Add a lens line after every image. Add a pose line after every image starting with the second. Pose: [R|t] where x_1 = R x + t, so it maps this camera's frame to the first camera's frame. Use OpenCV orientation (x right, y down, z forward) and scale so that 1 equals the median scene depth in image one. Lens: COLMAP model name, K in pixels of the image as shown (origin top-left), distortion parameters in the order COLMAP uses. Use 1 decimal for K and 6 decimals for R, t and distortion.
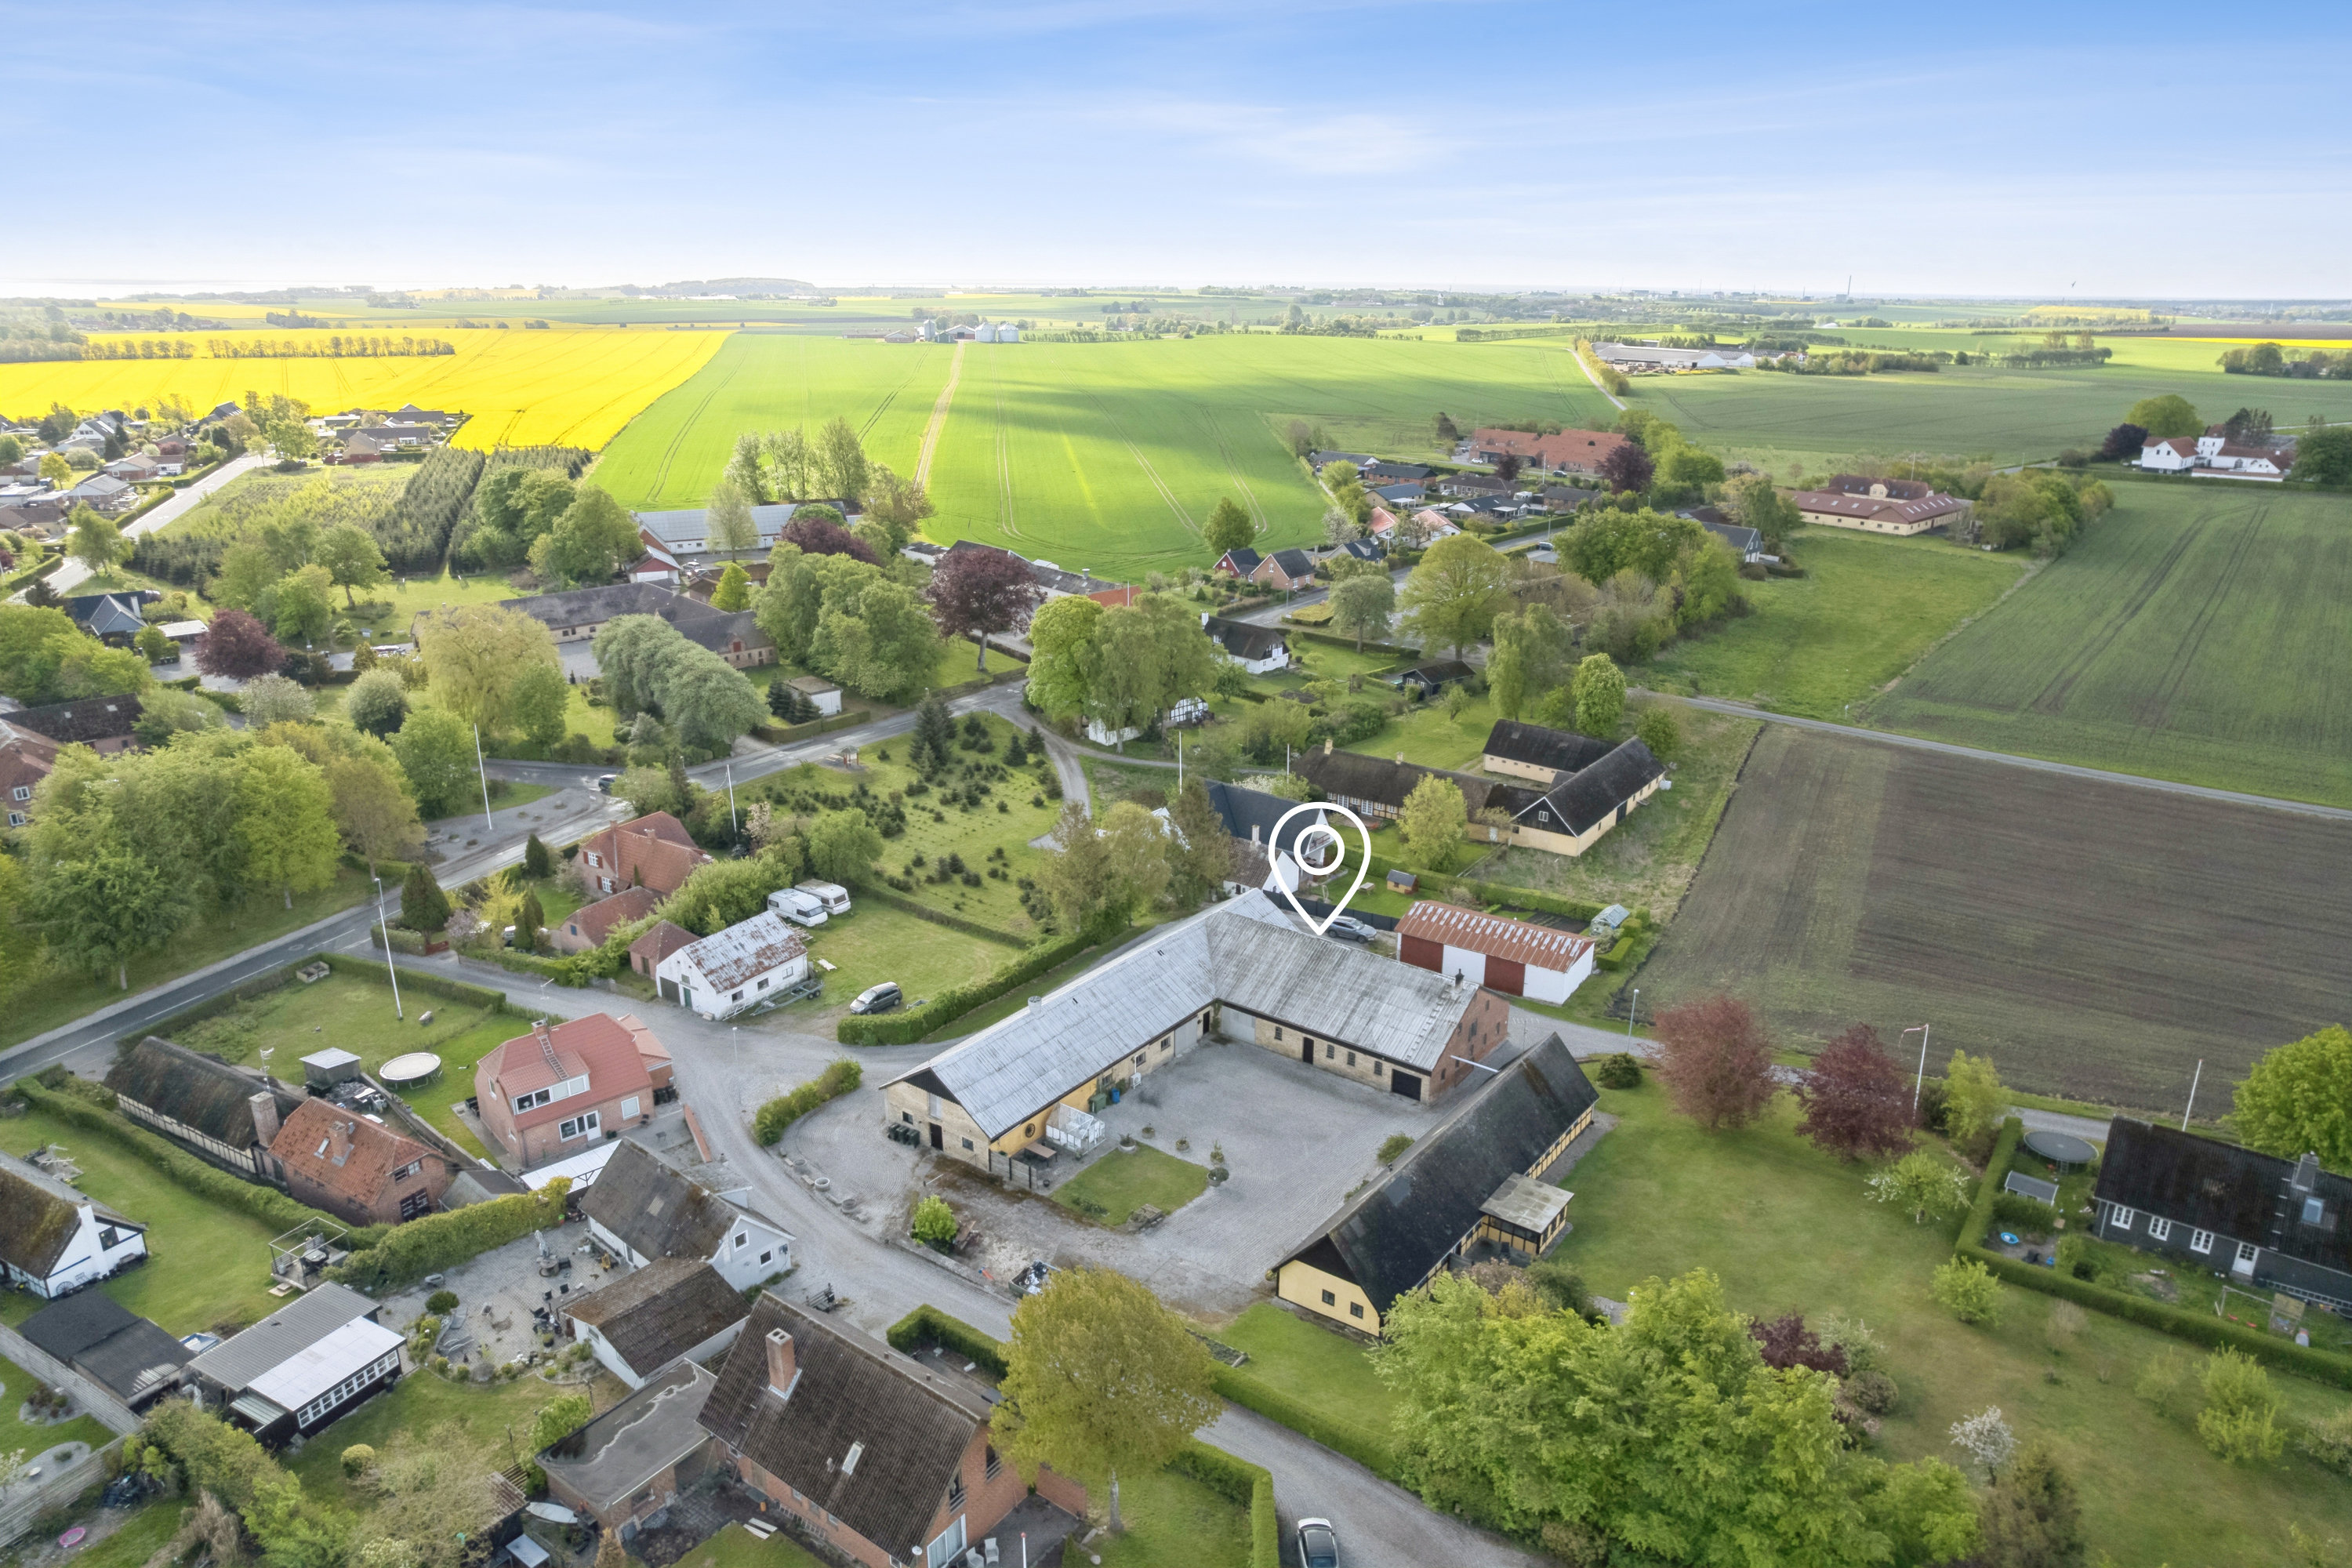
lens RADIAL K [[1478.1, 0, 1176.0], [0, 1478.1, 784.0], [0, 0, 1]] dist [-0.081850, 0.064014]
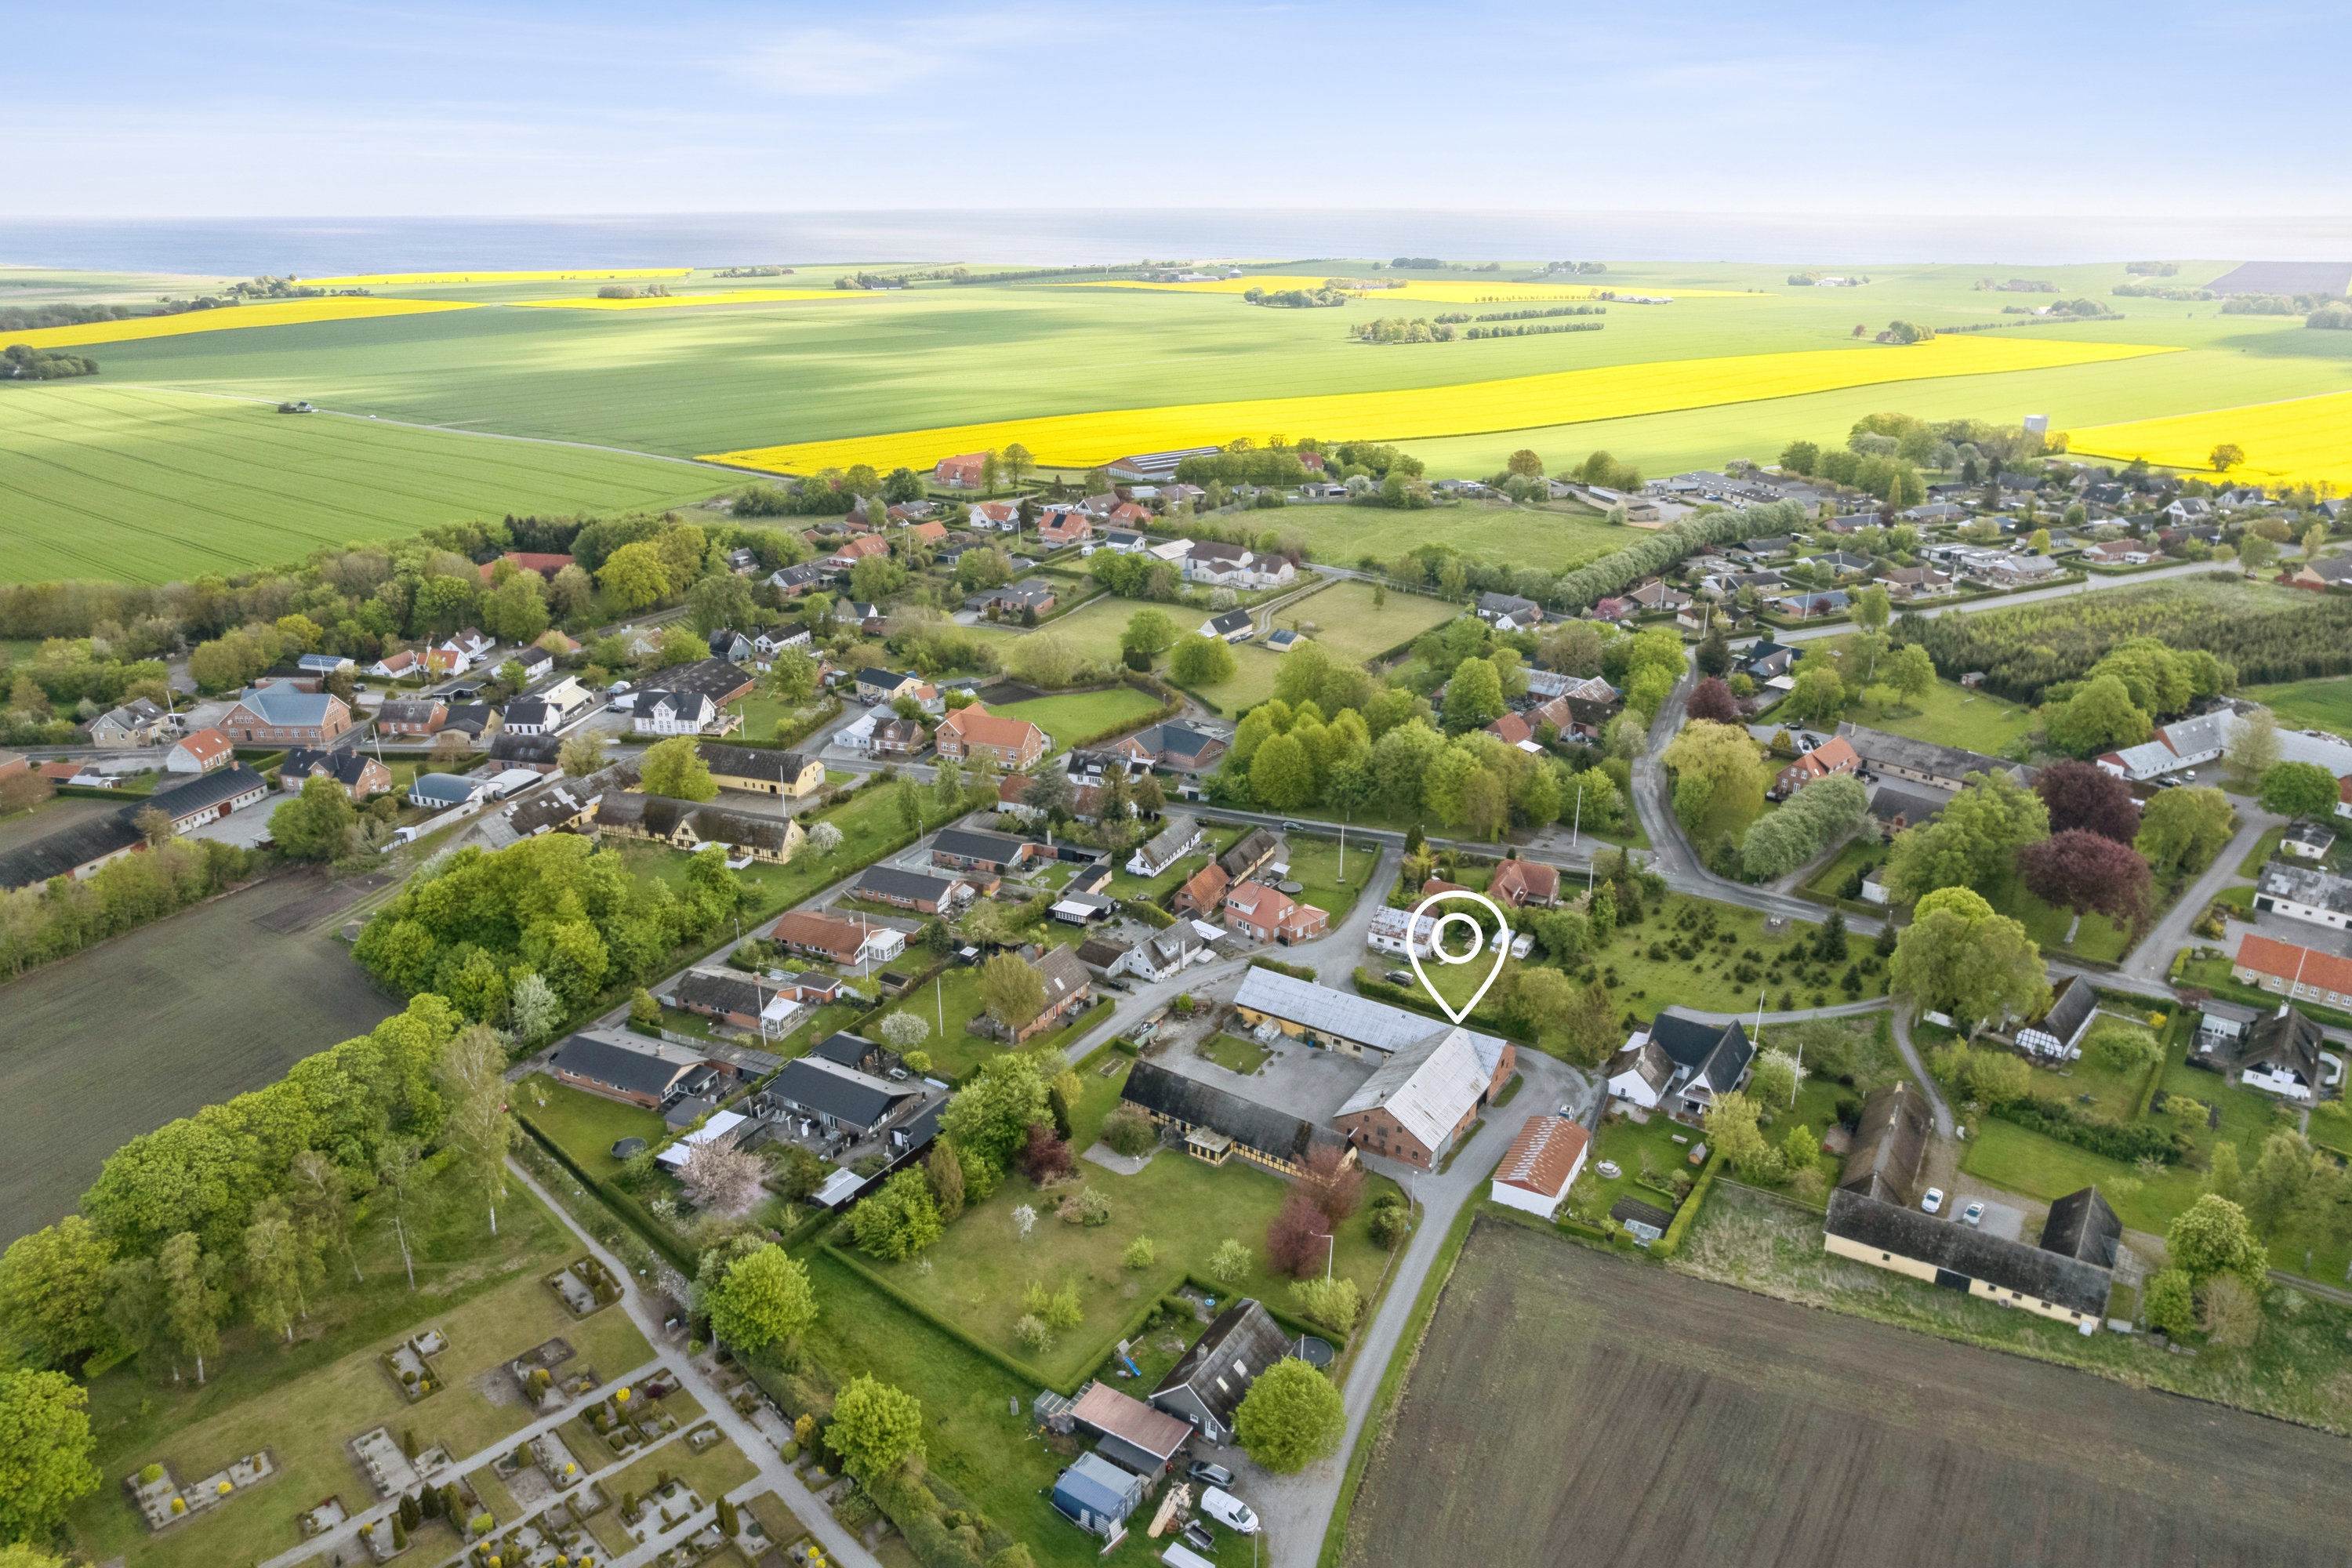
lens RADIAL K [[1478.1, 0, 1176.0], [0, 1478.1, 784.0], [0, 0, 1]] dist [-0.081850, 0.064014]
pose [[0.111259, 0.370615, -0.922099, 1.639492], [-0.330955, 0.888714, 0.317264, -0.667460], [0.937065, 0.269874, 0.221535, 0.297787]]
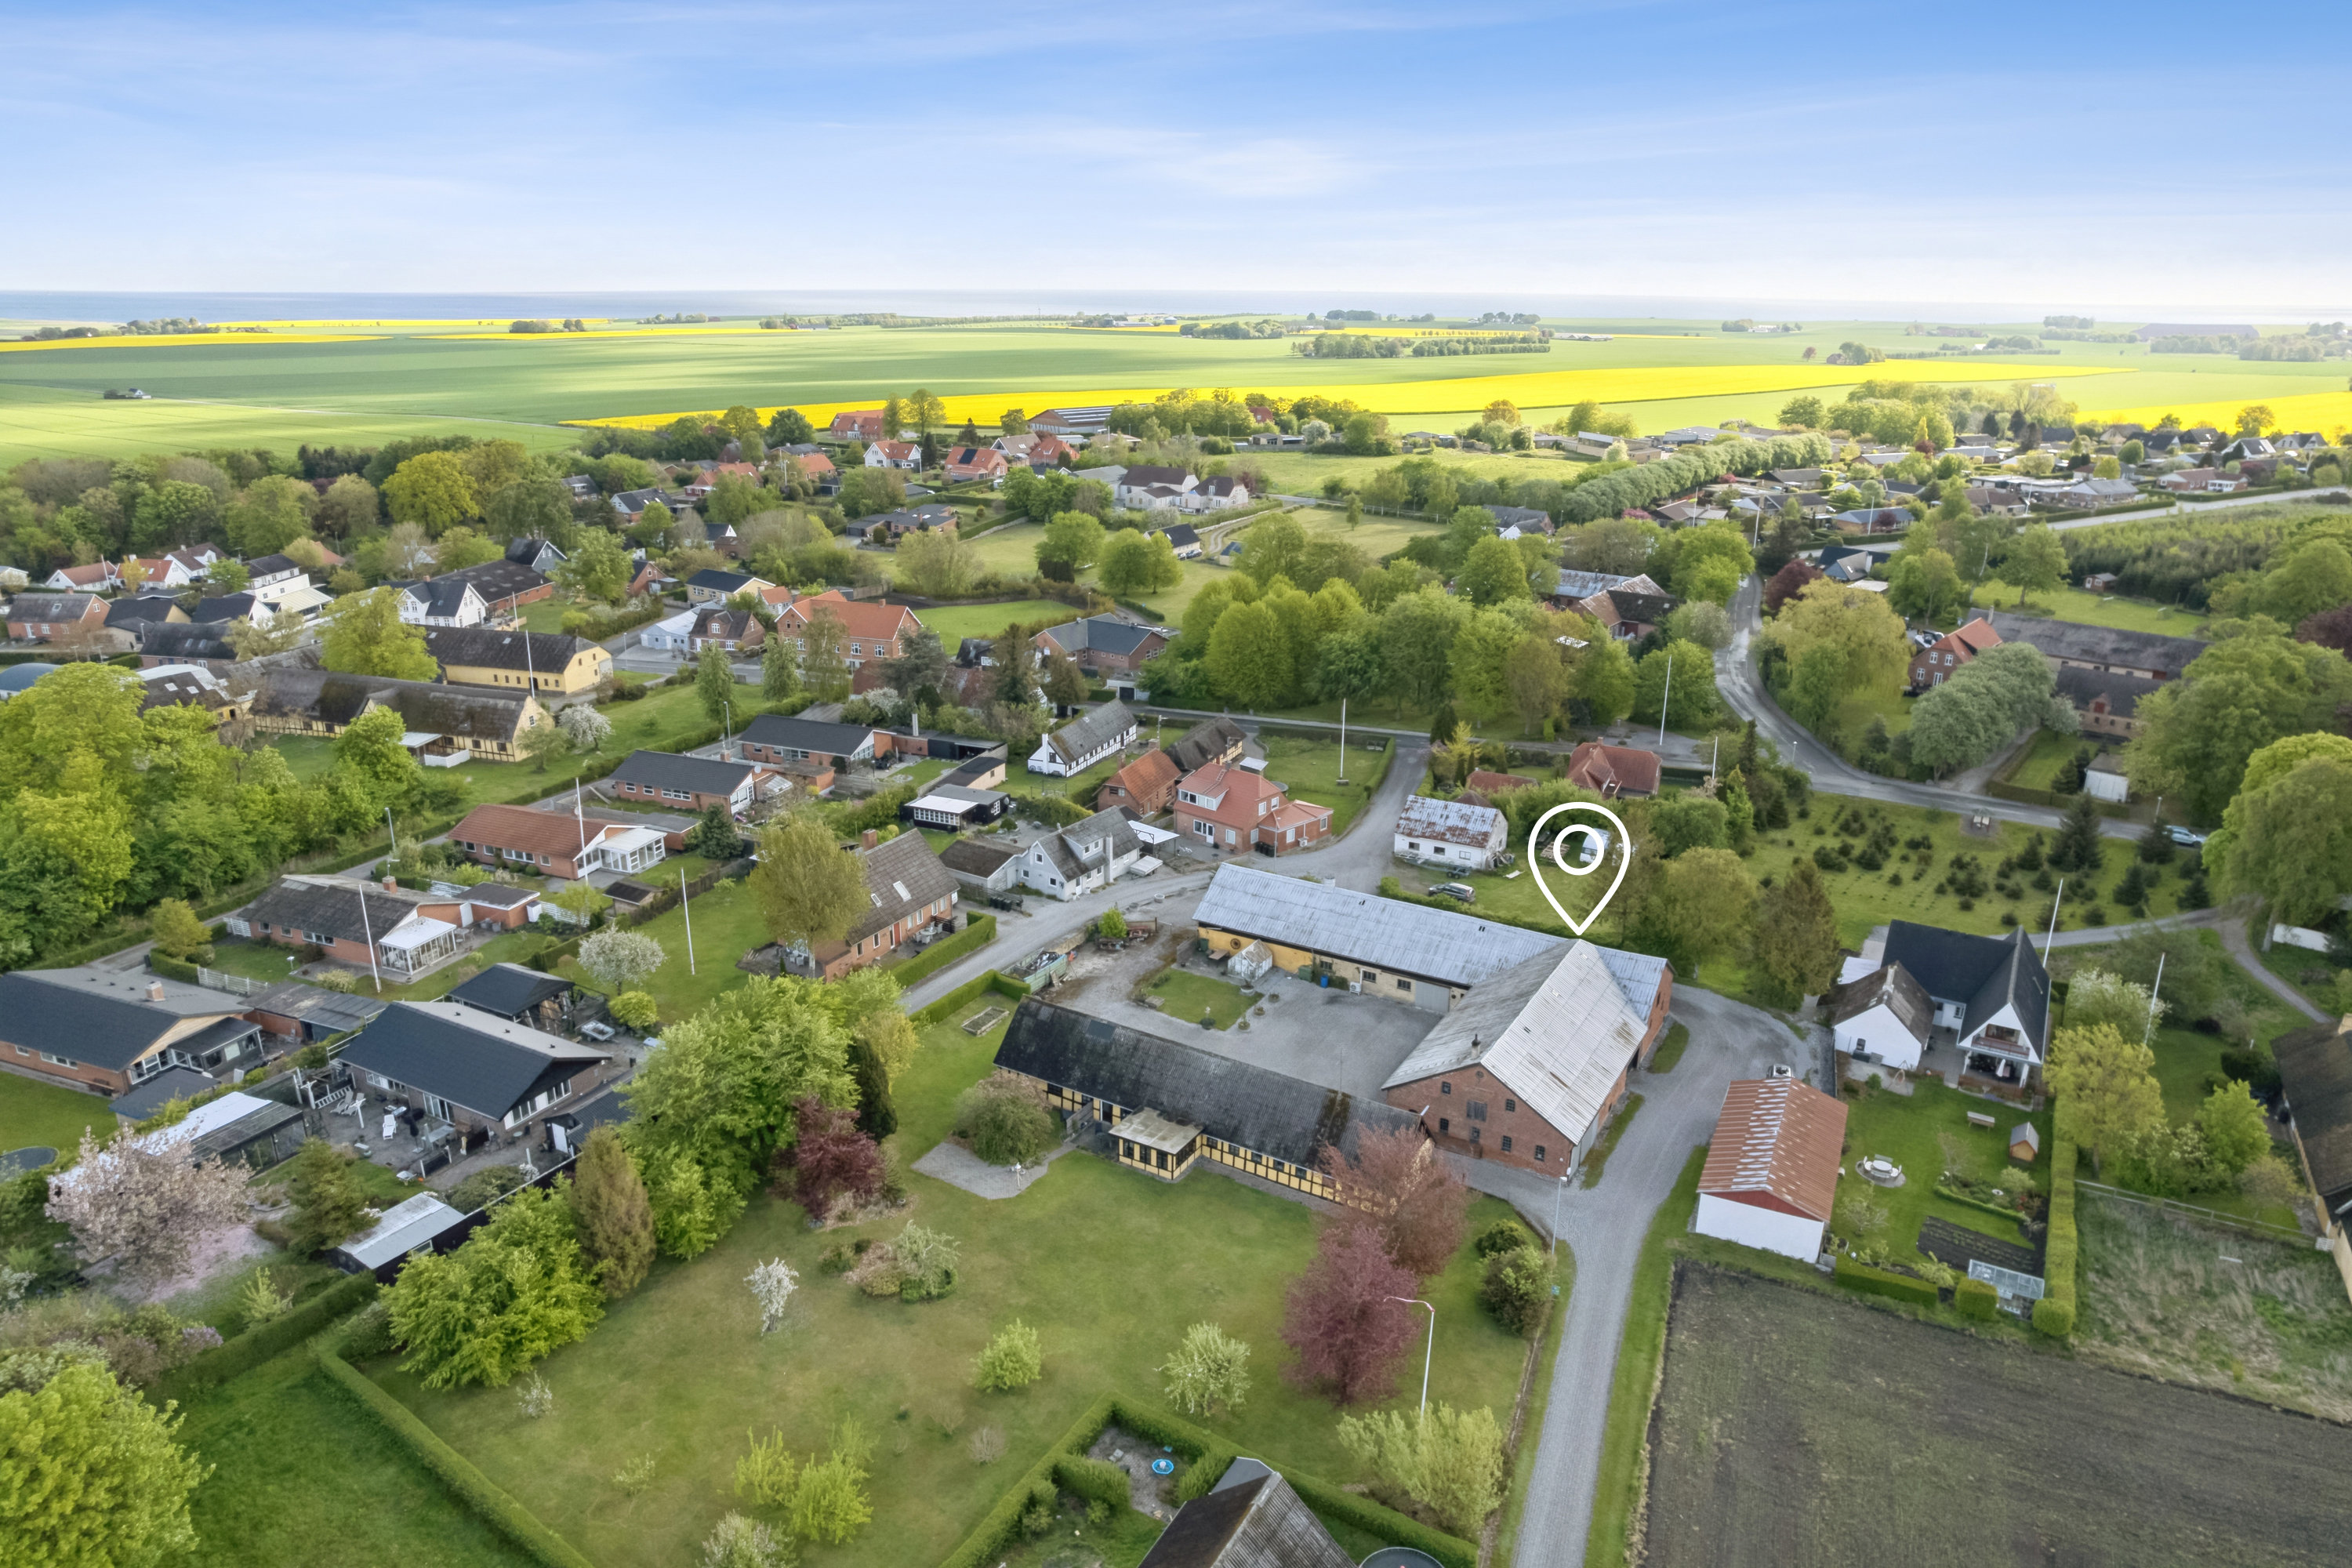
lens RADIAL K [[1478.1, 0, 1176.0], [0, 1478.1, 784.0], [0, 0, 1]] dist [-0.081850, 0.064014]
pose [[0.153082, 0.327926, -0.932218, 0.990917], [-0.332392, 0.905459, 0.263931, -0.203102], [0.930635, 0.269459, 0.247609, 0.556230]]
